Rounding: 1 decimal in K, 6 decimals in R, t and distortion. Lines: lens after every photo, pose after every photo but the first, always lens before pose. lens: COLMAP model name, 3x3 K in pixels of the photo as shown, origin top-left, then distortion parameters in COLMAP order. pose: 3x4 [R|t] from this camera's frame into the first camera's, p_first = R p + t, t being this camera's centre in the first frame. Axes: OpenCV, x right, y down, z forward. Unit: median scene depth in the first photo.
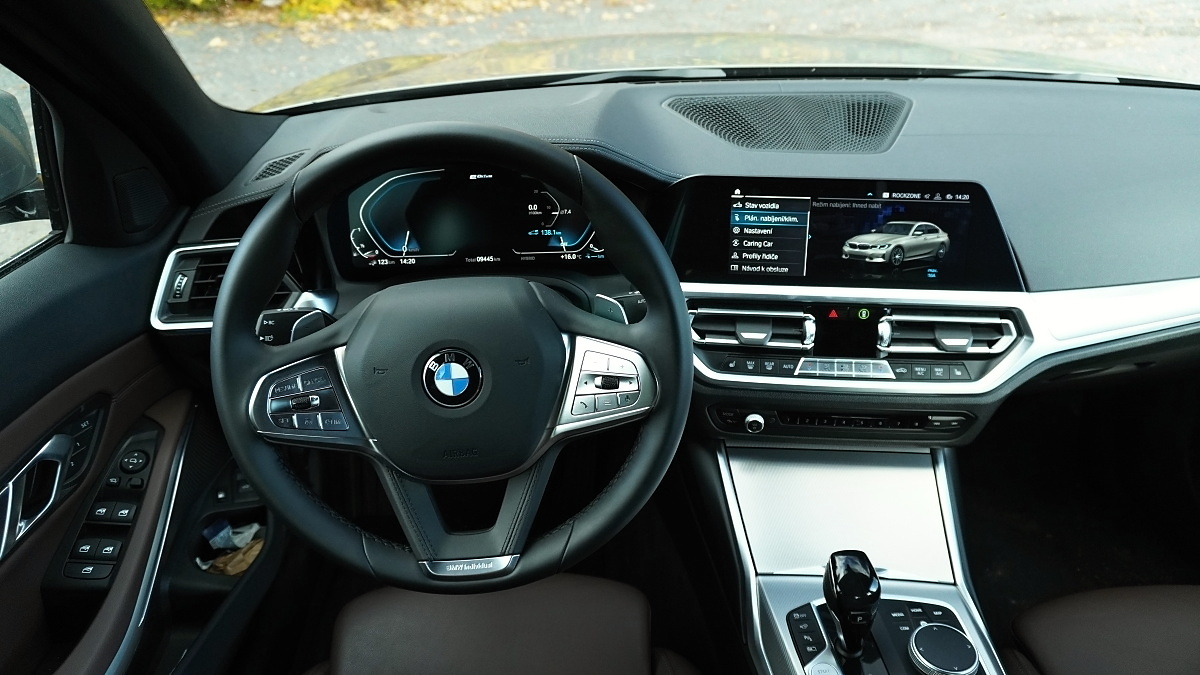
lens RADIAL K [[840.0, 0, 600.0], [0, 840.0, 337.5], [0, 0, 1]] dist [-0.002426, 0.005602]
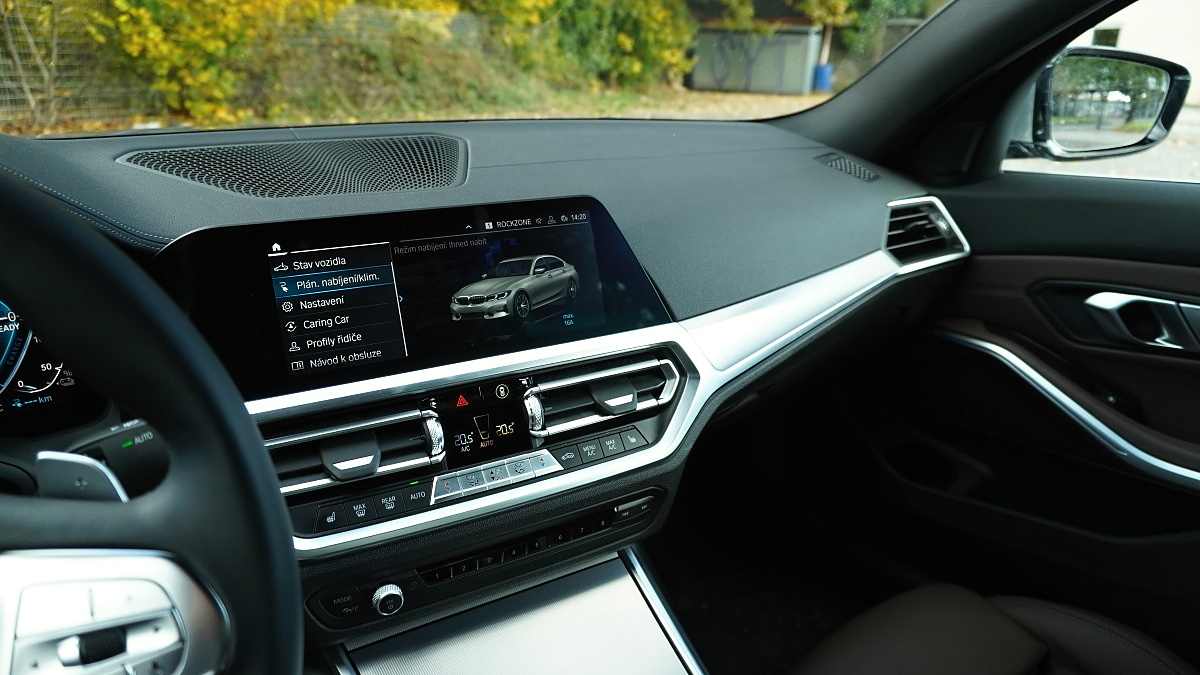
lens RADIAL K [[840.0, 0, 600.0], [0, 840.0, 337.5], [0, 0, 1]] dist [-0.002426, 0.005602]
pose [[0.824854, -0.181201, 0.535521, 0.014717], [0.259318, 0.962985, -0.073583, 0.001147], [-0.502365, 0.199565, 0.841310, 0.360059]]
